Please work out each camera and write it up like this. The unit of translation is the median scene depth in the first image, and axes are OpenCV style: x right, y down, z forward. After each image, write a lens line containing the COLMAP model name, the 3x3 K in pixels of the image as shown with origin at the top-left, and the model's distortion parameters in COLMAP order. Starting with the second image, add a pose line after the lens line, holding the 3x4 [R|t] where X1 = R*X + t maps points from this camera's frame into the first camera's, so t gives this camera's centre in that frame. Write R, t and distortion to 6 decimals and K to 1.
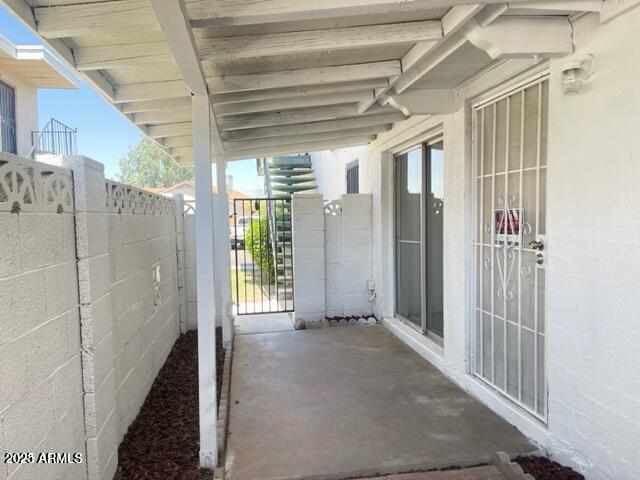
lens RADIAL K [[482.6, 0, 320.4], [0, 482.6, 241.8], [0, 0, 1]] dist [0.002737, 0.000881]
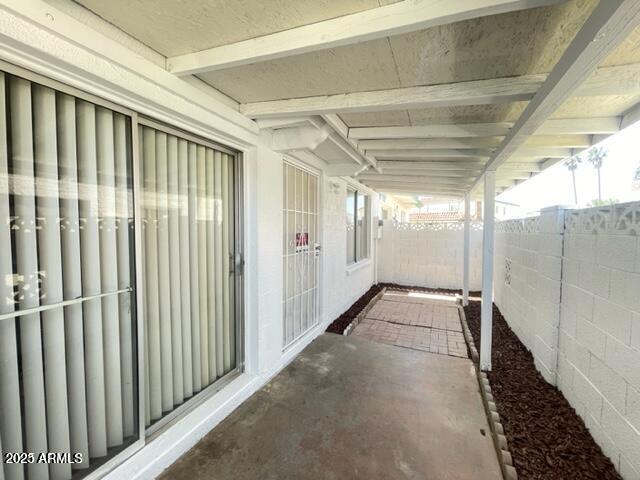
lens RADIAL K [[257.1, 0, 321.0], [0, 257.1, 239.4], [0, 0, 1]] dist [-0.002963, -0.000229]
pose [[-0.832115, -0.010792, 0.554498, -0.199080], [0.035841, 0.996674, 0.073184, -0.104178], [-0.553444, 0.080772, -0.828961, 1.697308]]
